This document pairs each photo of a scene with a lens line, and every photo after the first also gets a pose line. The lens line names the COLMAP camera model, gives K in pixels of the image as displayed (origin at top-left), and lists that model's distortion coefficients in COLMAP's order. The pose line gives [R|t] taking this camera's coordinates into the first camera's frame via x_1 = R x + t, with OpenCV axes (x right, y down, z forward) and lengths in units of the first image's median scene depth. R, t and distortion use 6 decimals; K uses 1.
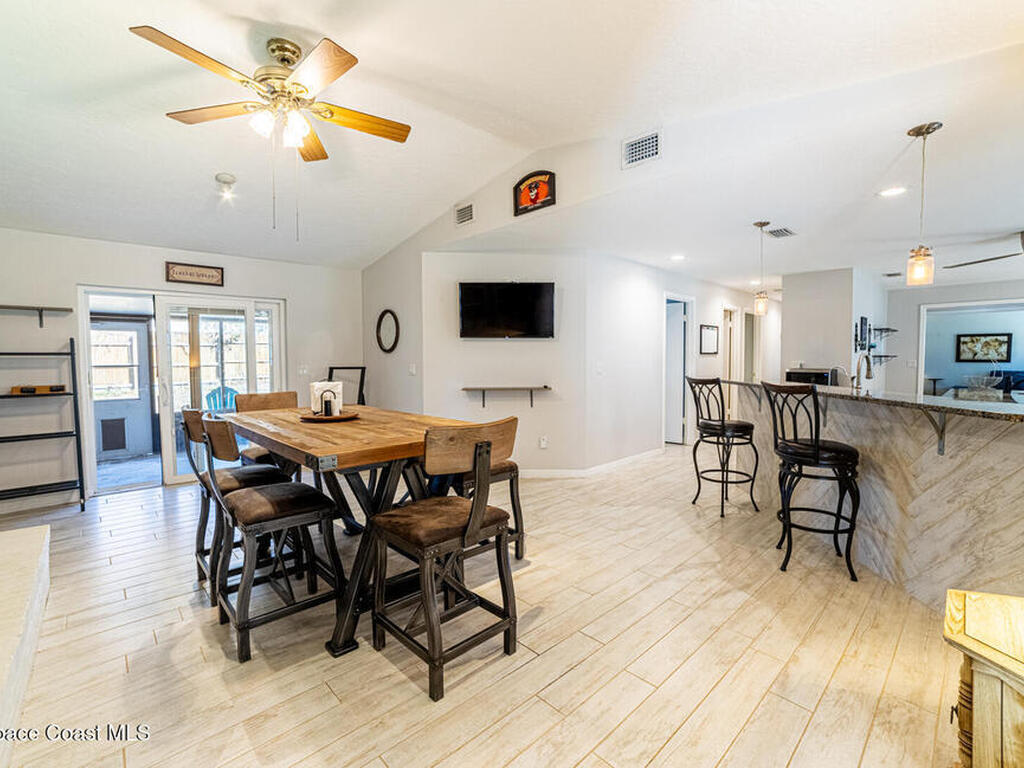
lens RADIAL K [[474.6, 0, 519.6], [0, 474.6, 382.1], [0, 0, 1]] dist [-0.073835, 0.031092]
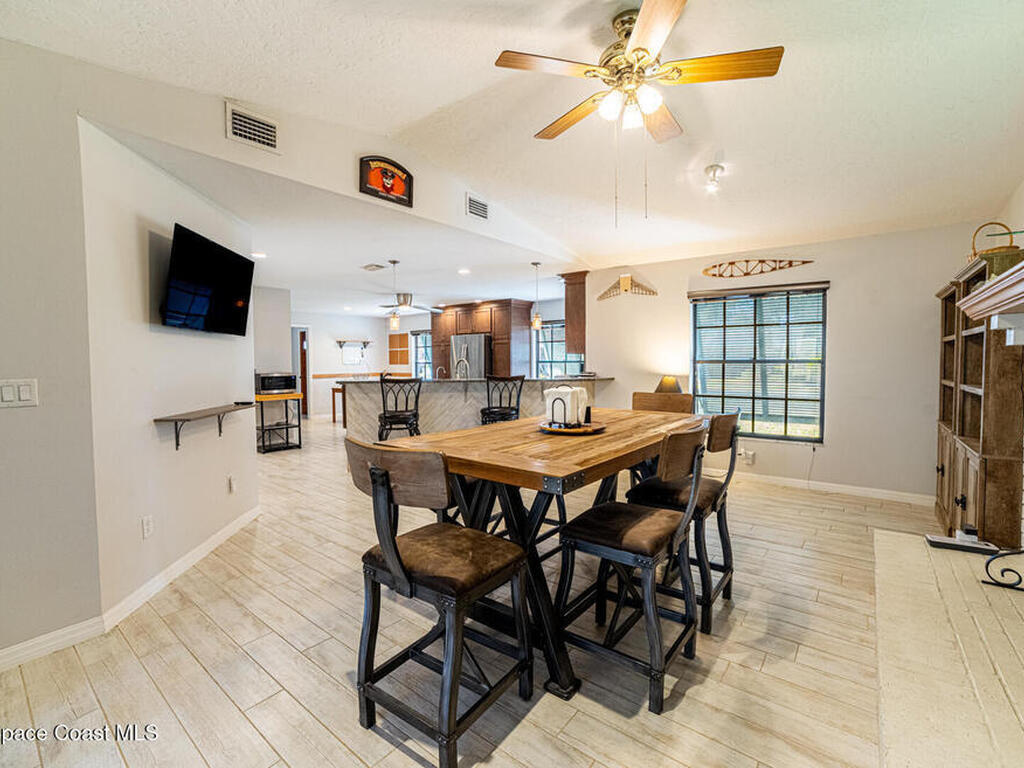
lens RADIAL K [[474.6, 0, 519.6], [0, 474.6, 382.1], [0, 0, 1]] dist [-0.073835, 0.031092]
pose [[-0.161409, -0.037875, 0.986161, -0.756662], [0.061486, 0.996936, 0.048353, -0.032331], [-0.984970, 0.068440, -0.158586, 0.749397]]
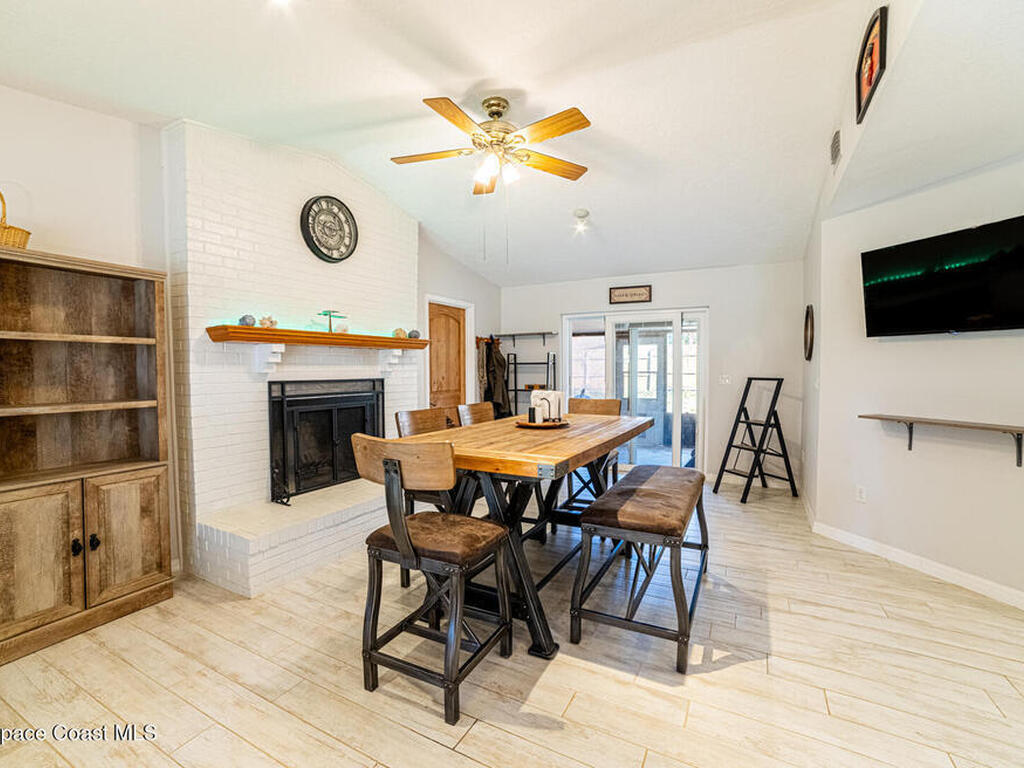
lens RADIAL K [[474.6, 0, 519.6], [0, 474.6, 382.1], [0, 0, 1]] dist [-0.073835, 0.031092]
pose [[0.312704, 0.031049, -0.949343, 0.358078], [-0.049095, 0.998658, 0.016491, -0.020675], [0.948581, 0.041451, 0.313809, 0.384750]]
